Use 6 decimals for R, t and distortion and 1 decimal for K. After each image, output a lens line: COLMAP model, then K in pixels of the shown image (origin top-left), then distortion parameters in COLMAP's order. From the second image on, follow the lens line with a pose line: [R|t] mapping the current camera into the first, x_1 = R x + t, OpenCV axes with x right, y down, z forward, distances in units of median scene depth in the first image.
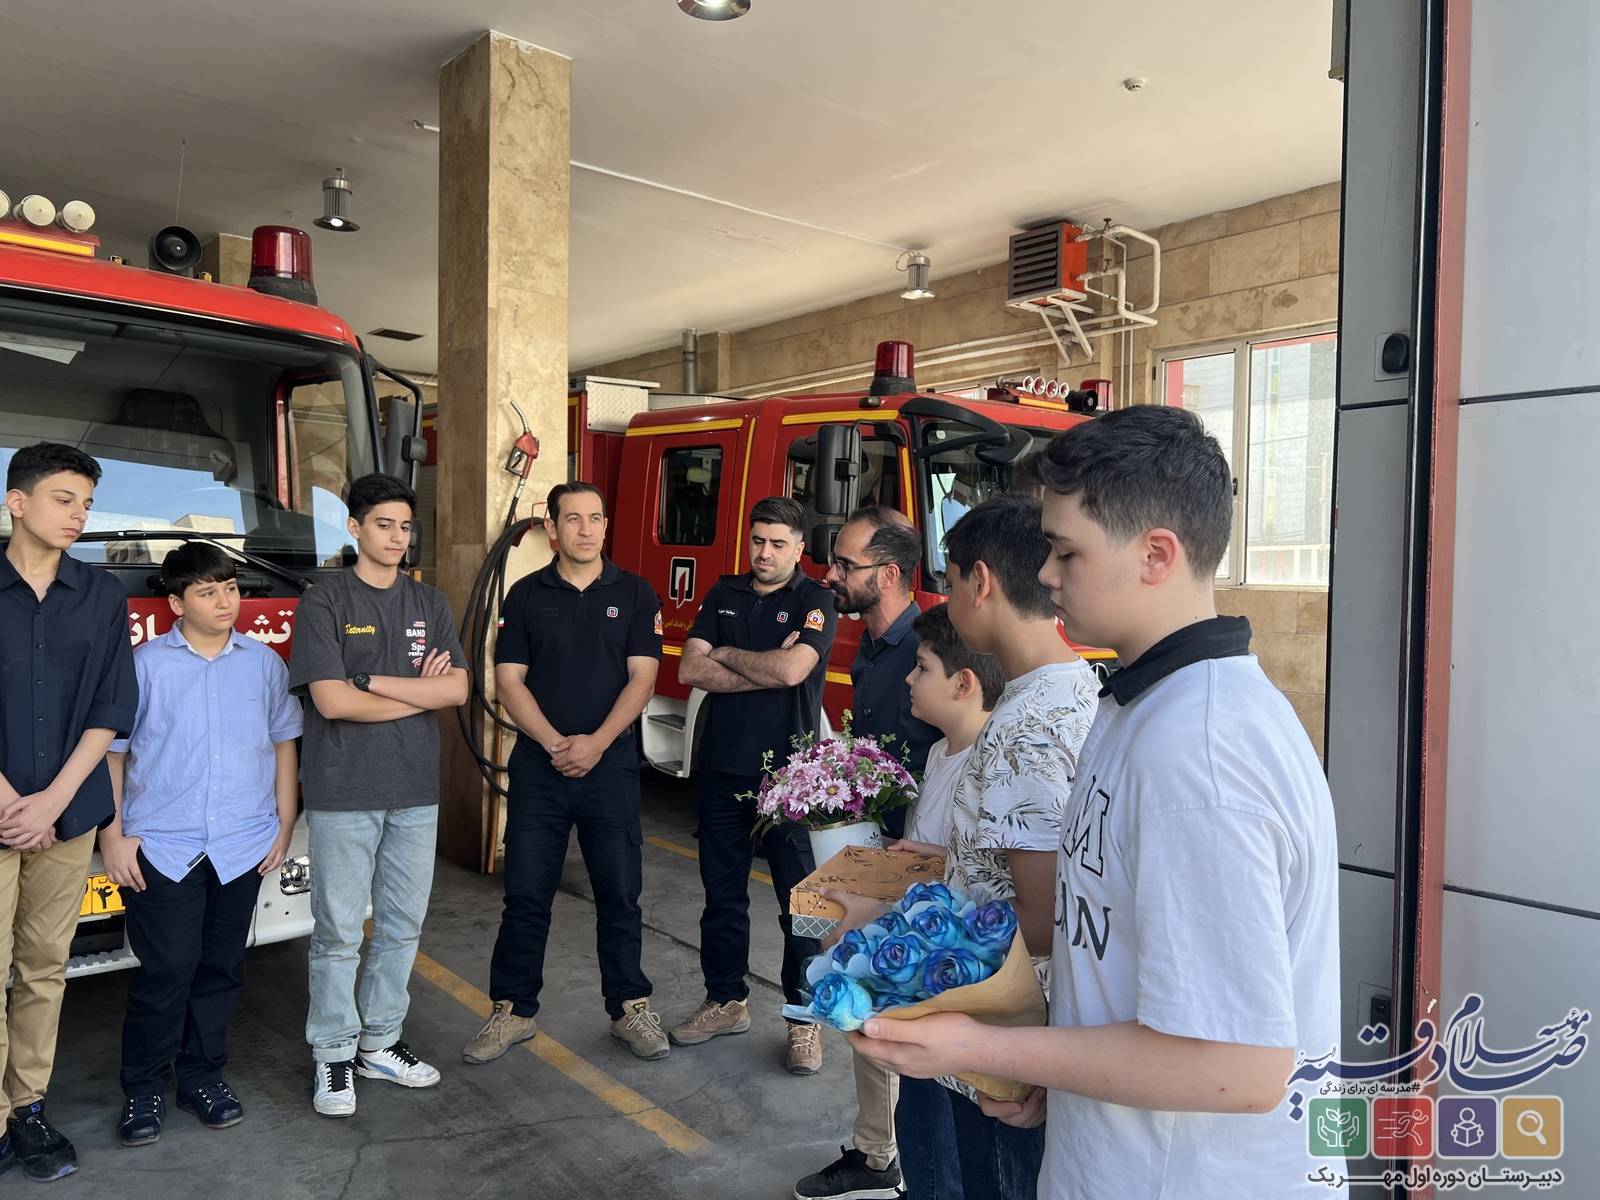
lens RADIAL K [[1238.1, 0, 824.4], [0, 1238.1, 623.7], [0, 0, 1]] dist [-0.000268, -0.004325]
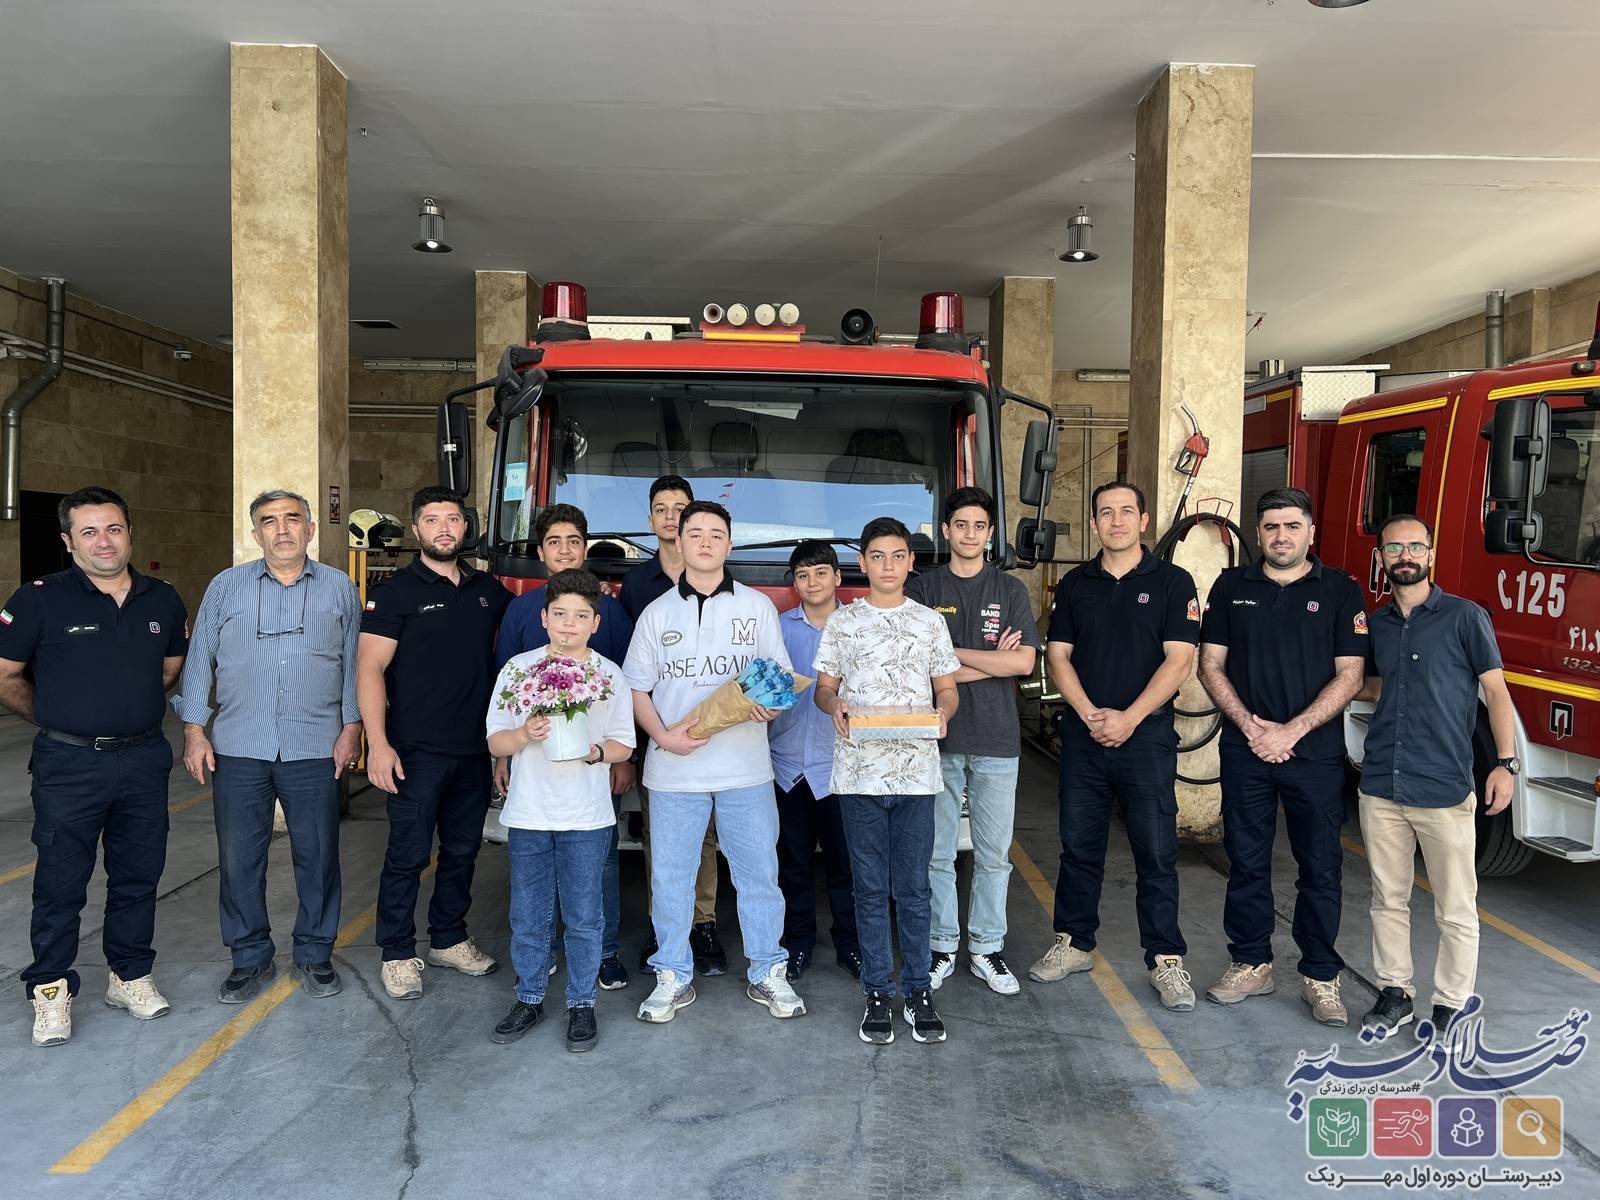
lens RADIAL K [[1243.5, 0, 784.8], [0, 1243.5, 610.6], [0, 0, 1]] dist [0.047425, -0.056886]
pose [[0.760545, 0.016202, -0.649083, 0.190128], [-0.019328, 0.999811, 0.002309, 0.002365], [0.648998, 0.010790, 0.760714, -0.046243]]
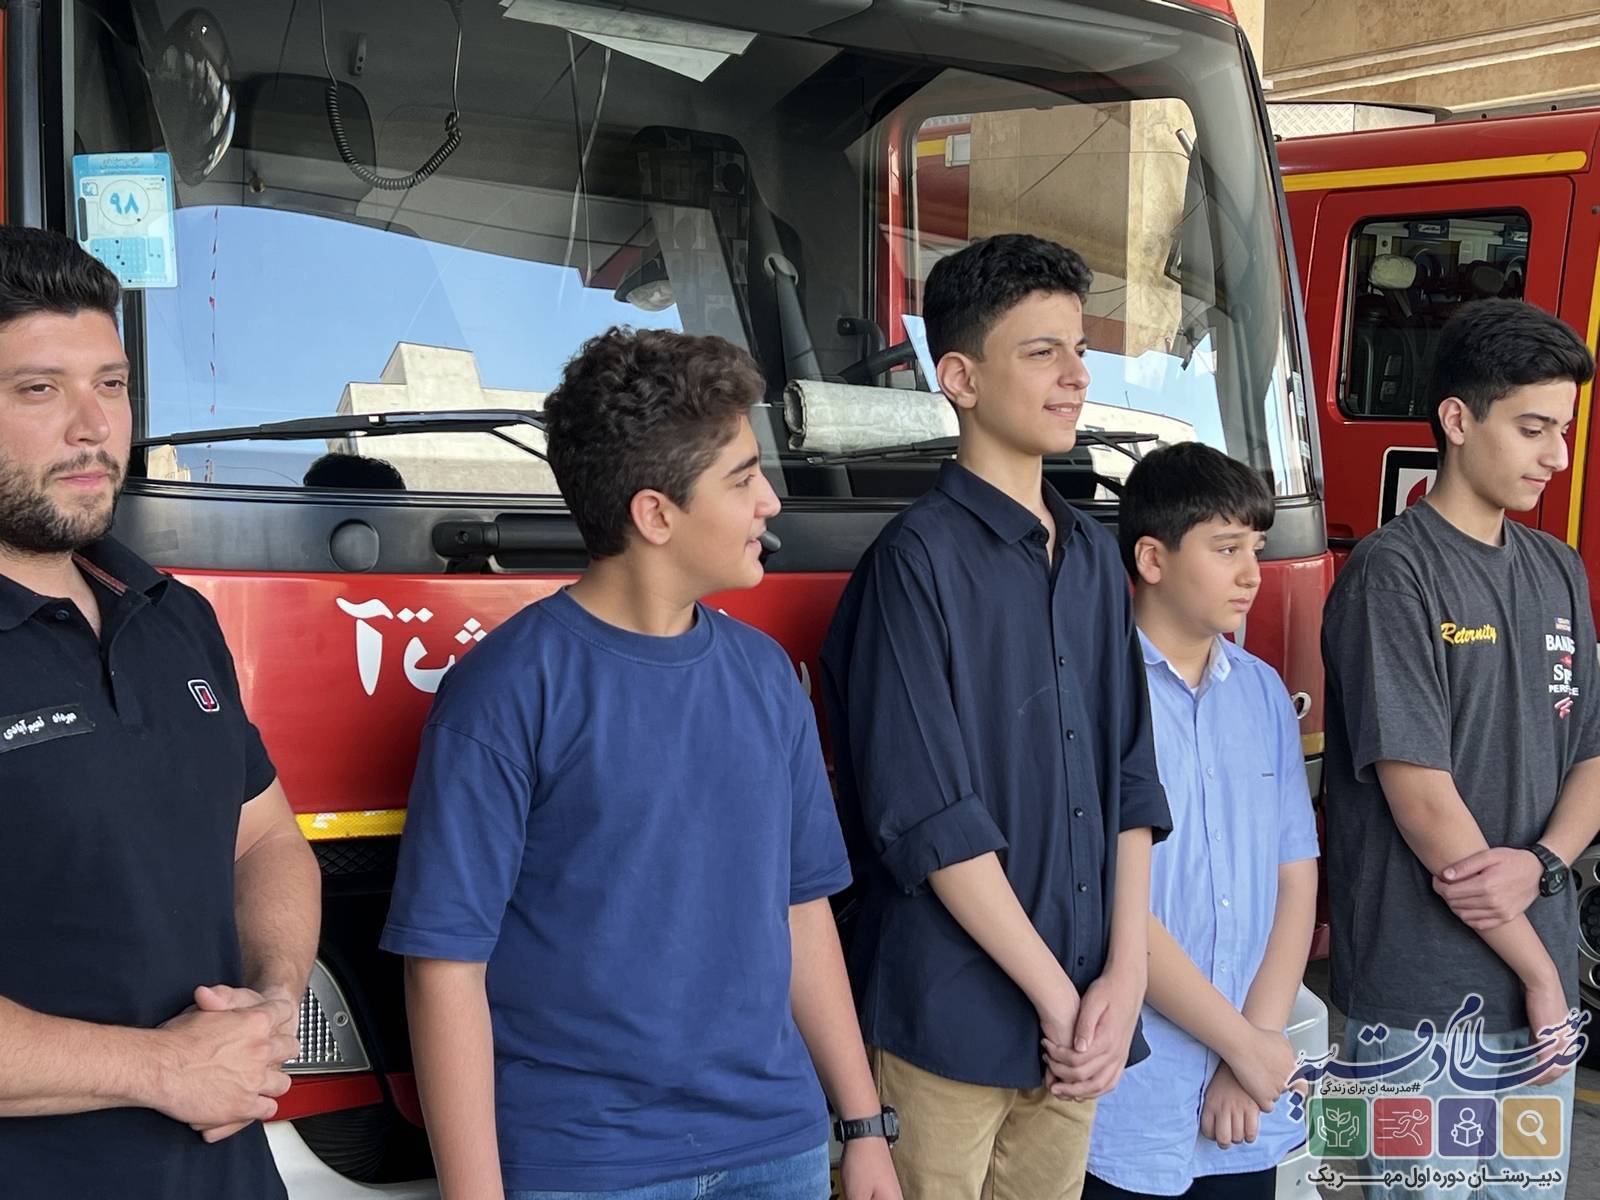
lens RADIAL K [[2504.6, 0, 879.7], [0, 2504.6, 600.7], [0, 0, 1]] dist [0.339381, -1.413983]
pose [[0.998939, -0.007731, -0.045403, -0.324169], [0.008508, 0.999820, 0.016942, -0.014597], [0.045263, -0.017311, 0.998825, 0.005534]]
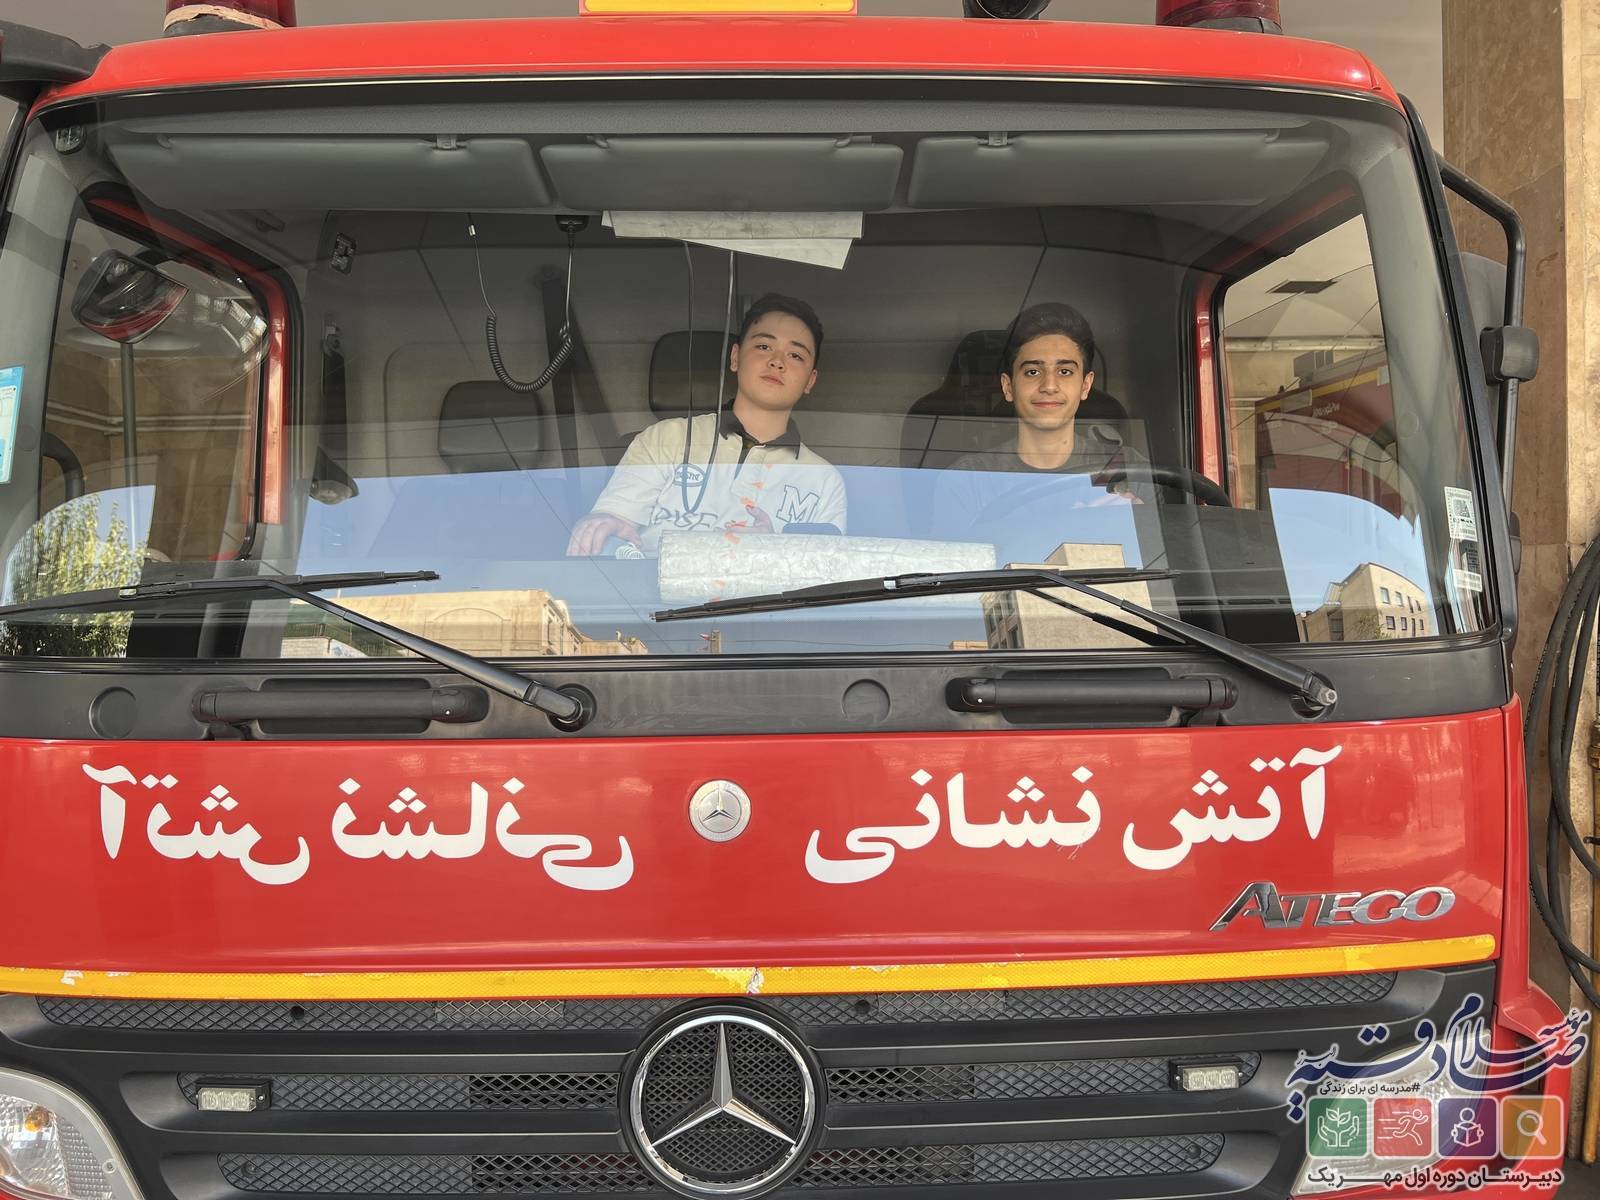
lens RADIAL K [[1209.7, 0, 778.7], [0, 1209.7, 579.6], [0, 0, 1]] dist [0.130577, -0.127462]
pose [[0.761095, -0.028953, -0.647994, -0.184696], [0.009989, 0.999408, -0.032921, -0.034513], [0.648564, 0.018583, 0.760934, 0.372192]]
